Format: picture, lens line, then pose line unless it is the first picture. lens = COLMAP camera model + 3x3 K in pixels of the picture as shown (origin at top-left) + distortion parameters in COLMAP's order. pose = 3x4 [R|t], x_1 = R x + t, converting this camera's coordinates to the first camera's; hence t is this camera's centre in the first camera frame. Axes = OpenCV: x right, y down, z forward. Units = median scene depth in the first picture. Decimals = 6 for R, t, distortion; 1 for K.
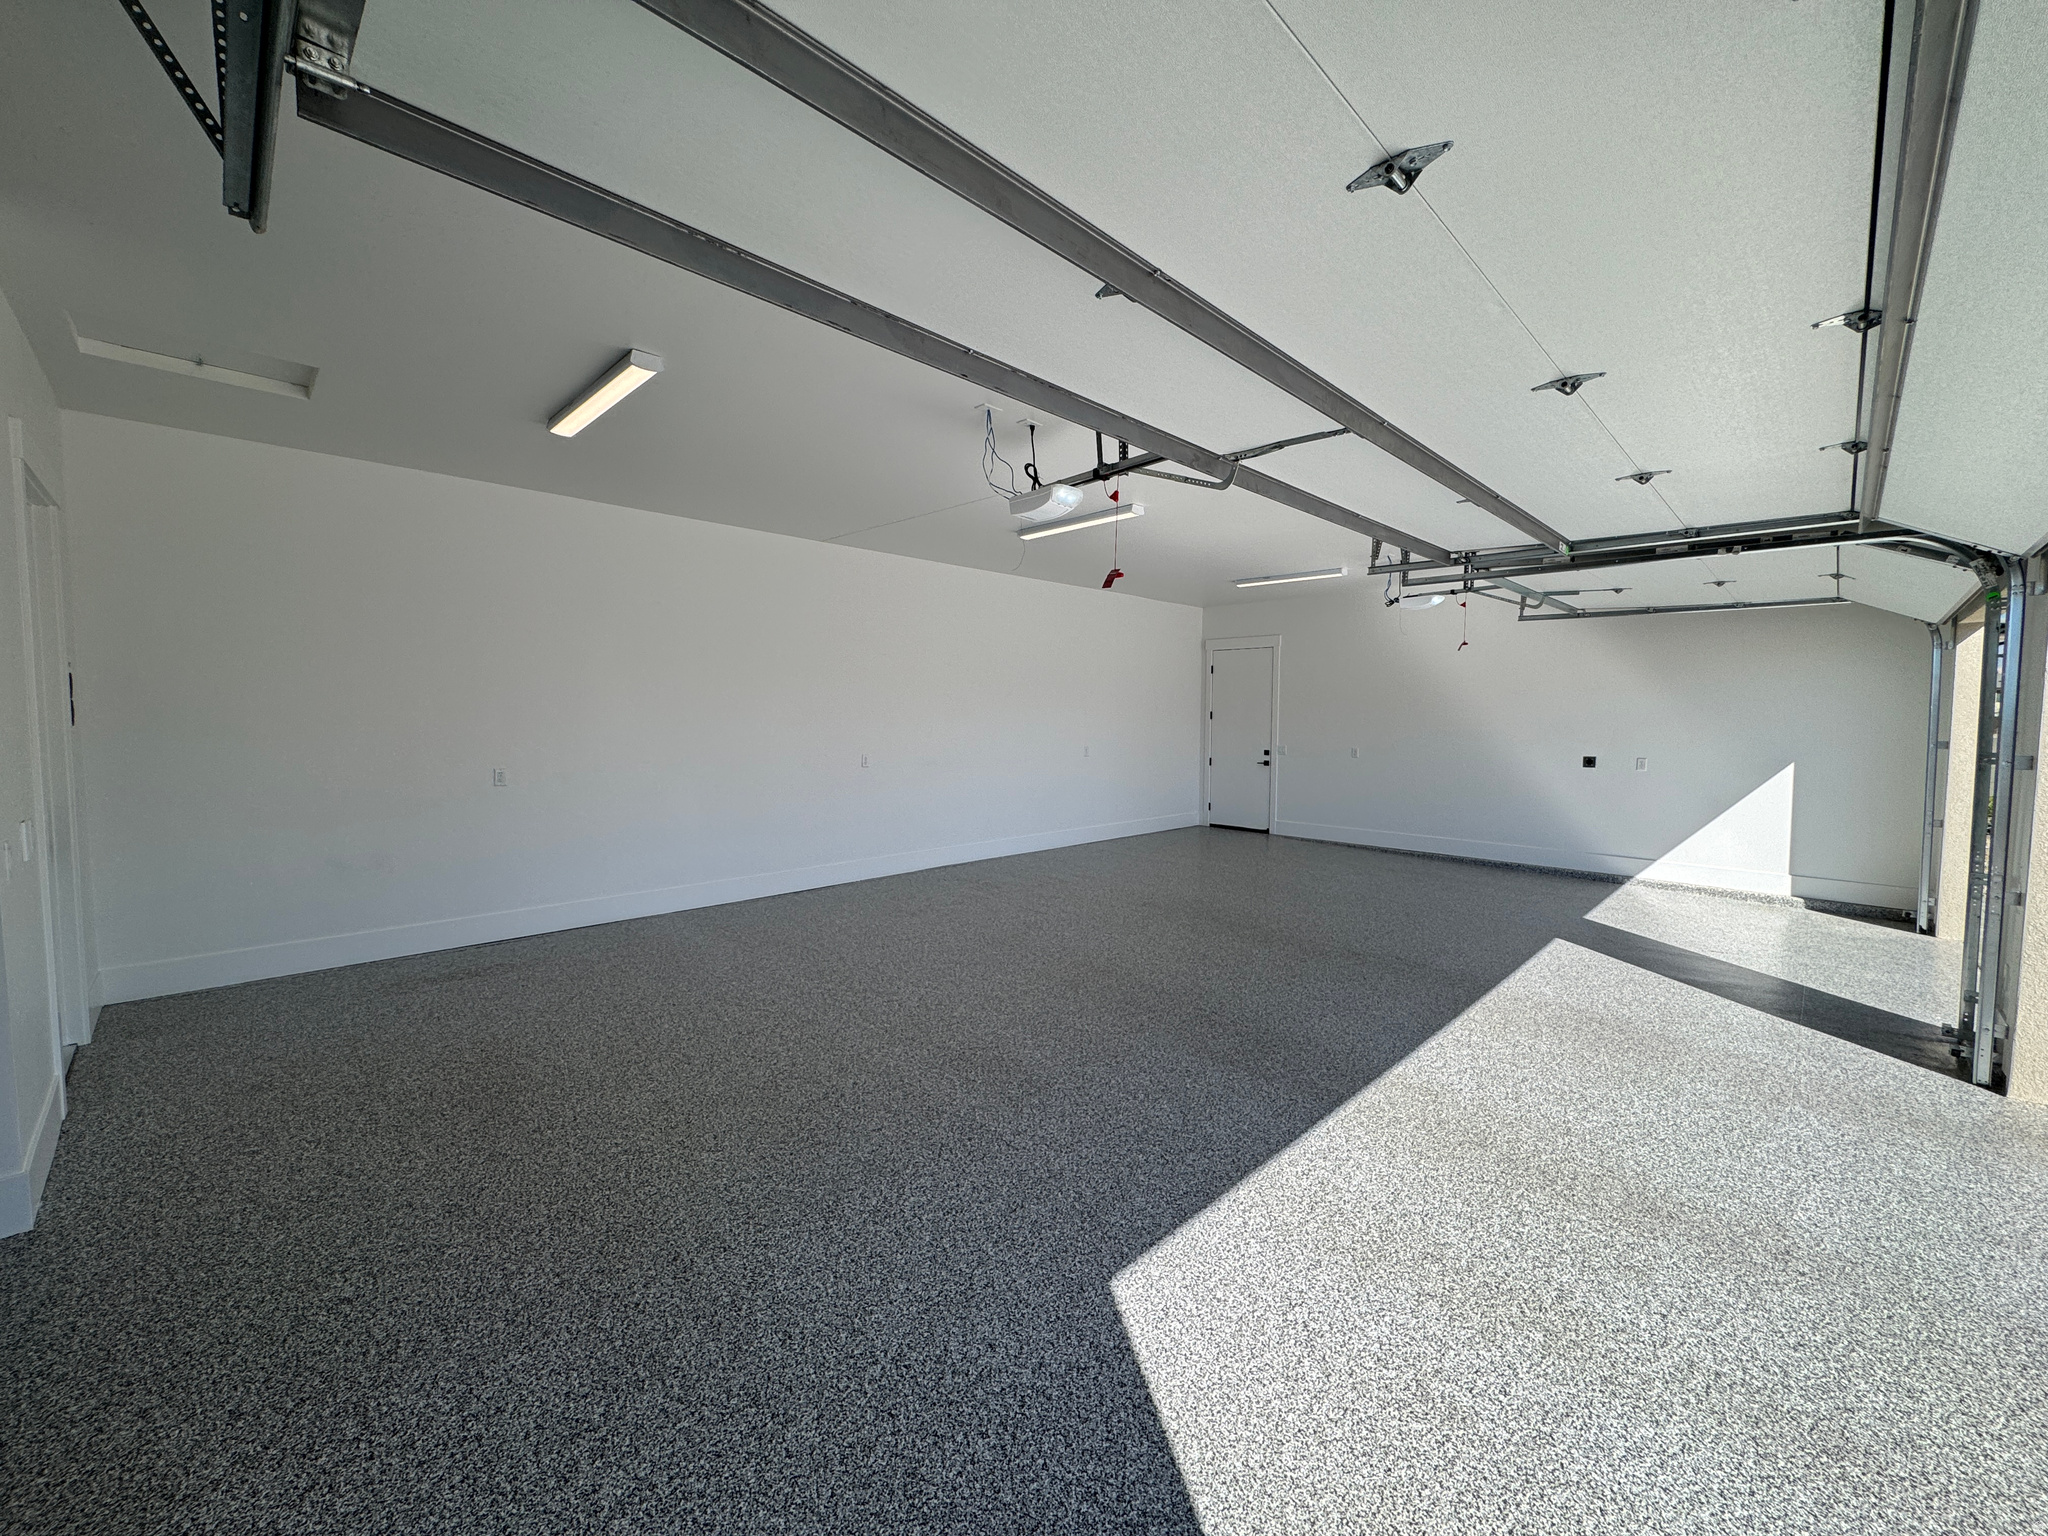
lens RADIAL K [[822.5, 0, 1023.0], [0, 822.5, 765.6], [0, 0, 1]] dist [-0.006804, 0.001878]
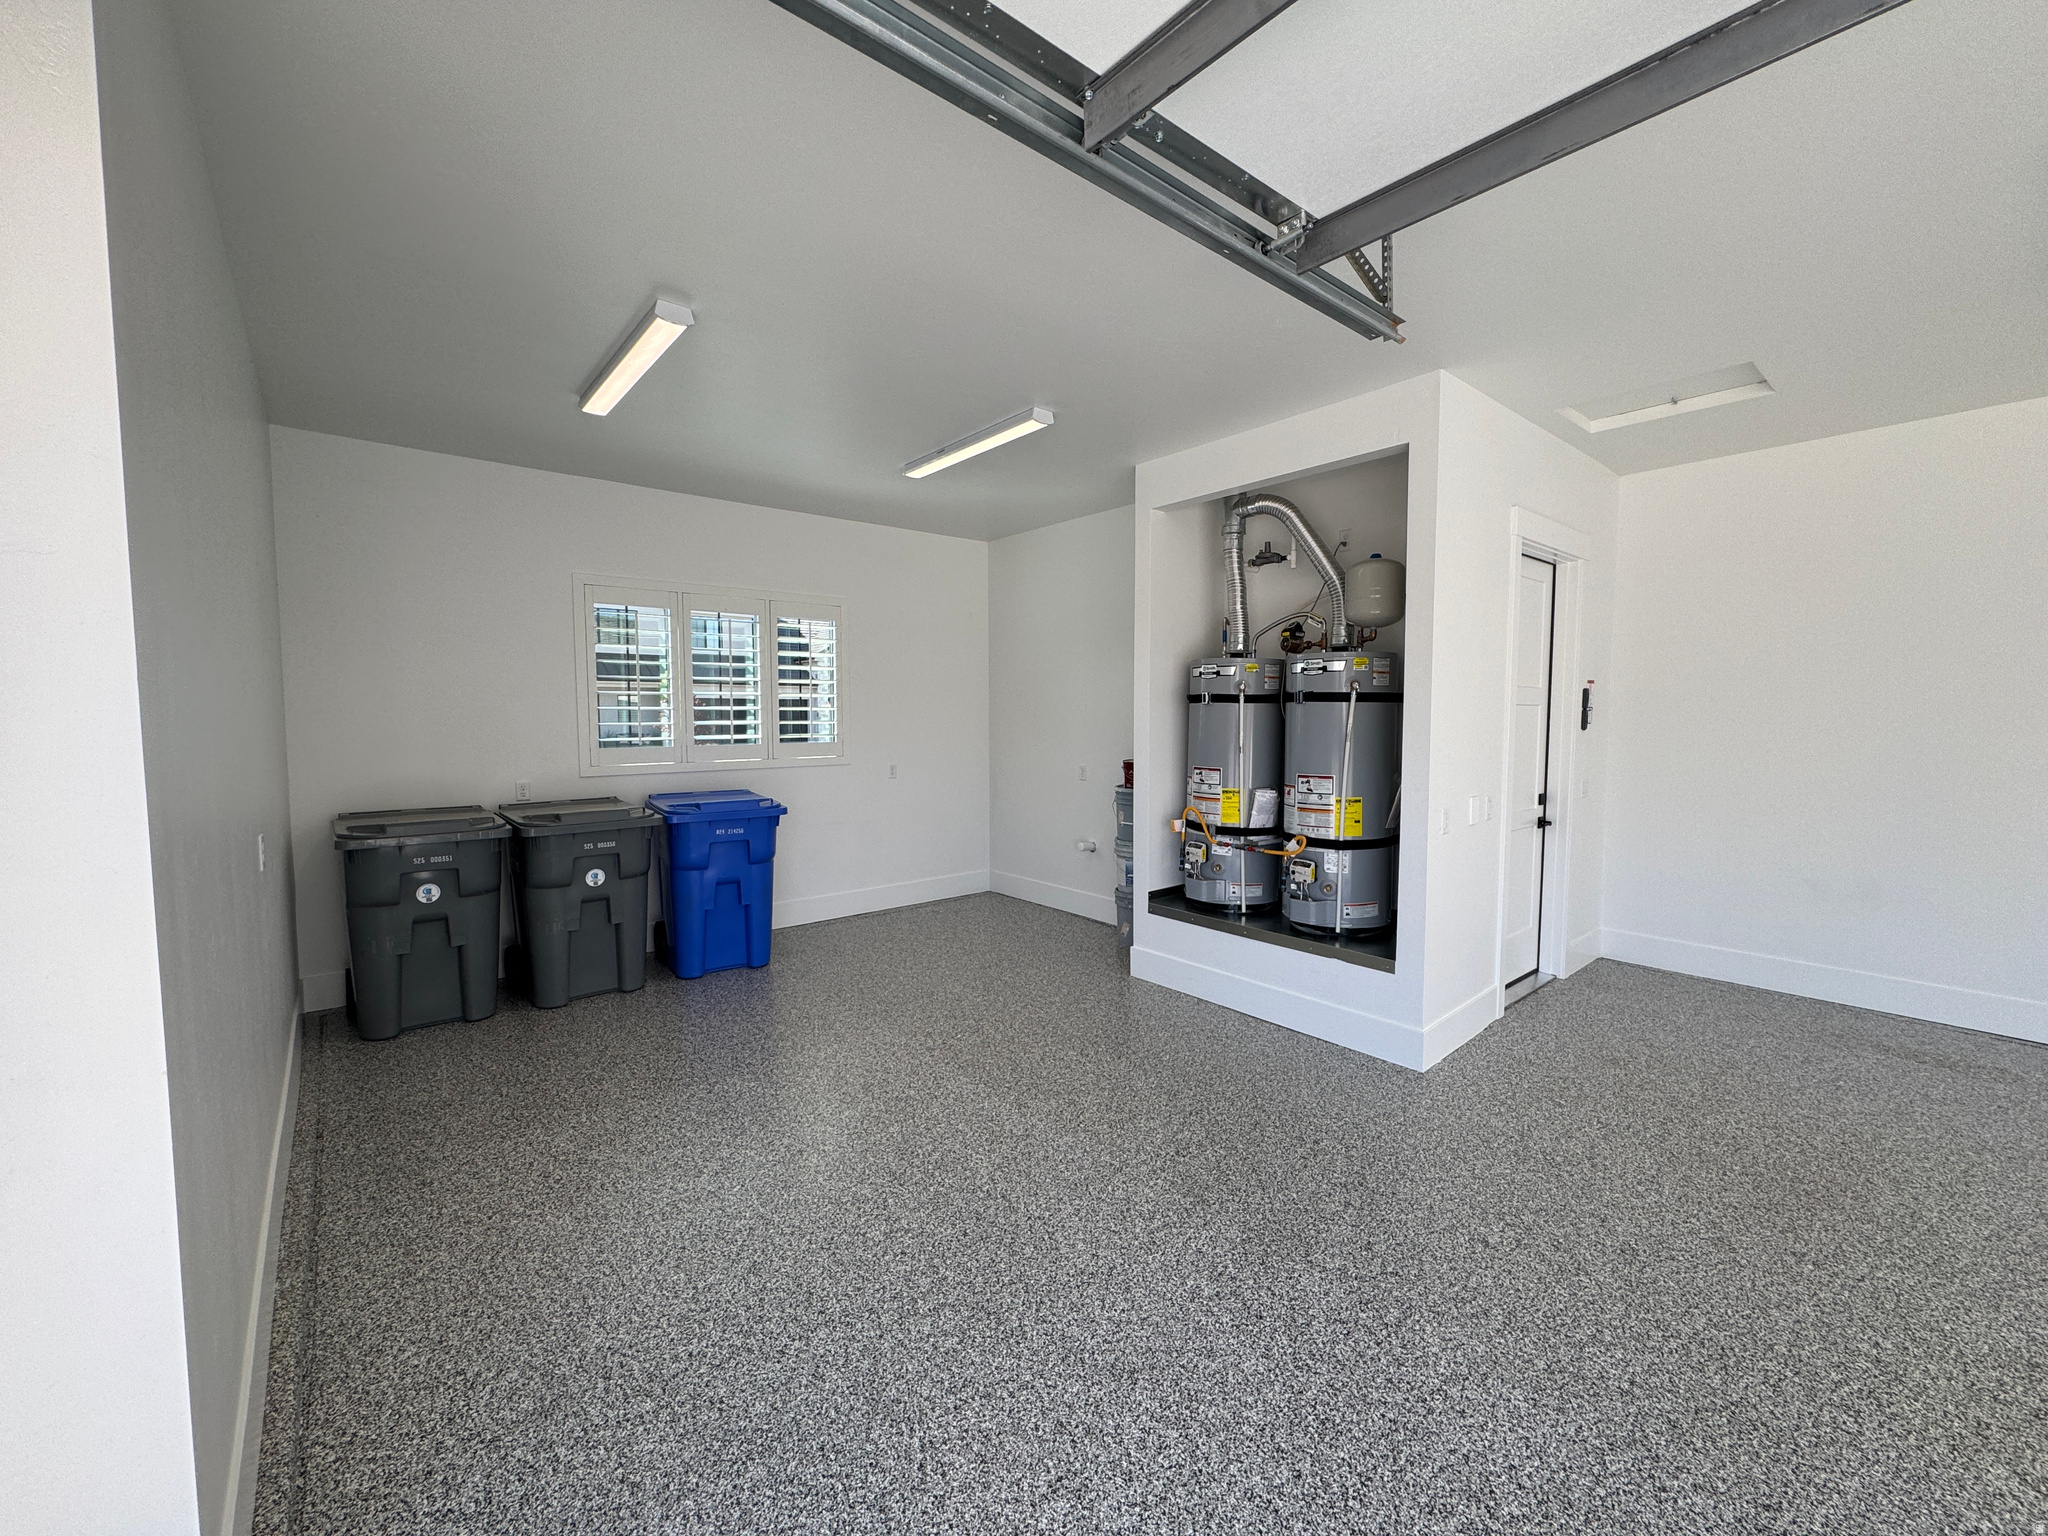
lens RADIAL K [[822.5, 0, 1023.2], [0, 822.5, 761.1], [0, 0, 1]] dist [-0.006804, 0.001878]
pose [[-0.099023, 0.049852, -0.993836, 0.306350], [-0.064747, 0.996305, 0.056427, -0.024863], [0.992976, 0.069935, -0.095430, 0.418197]]
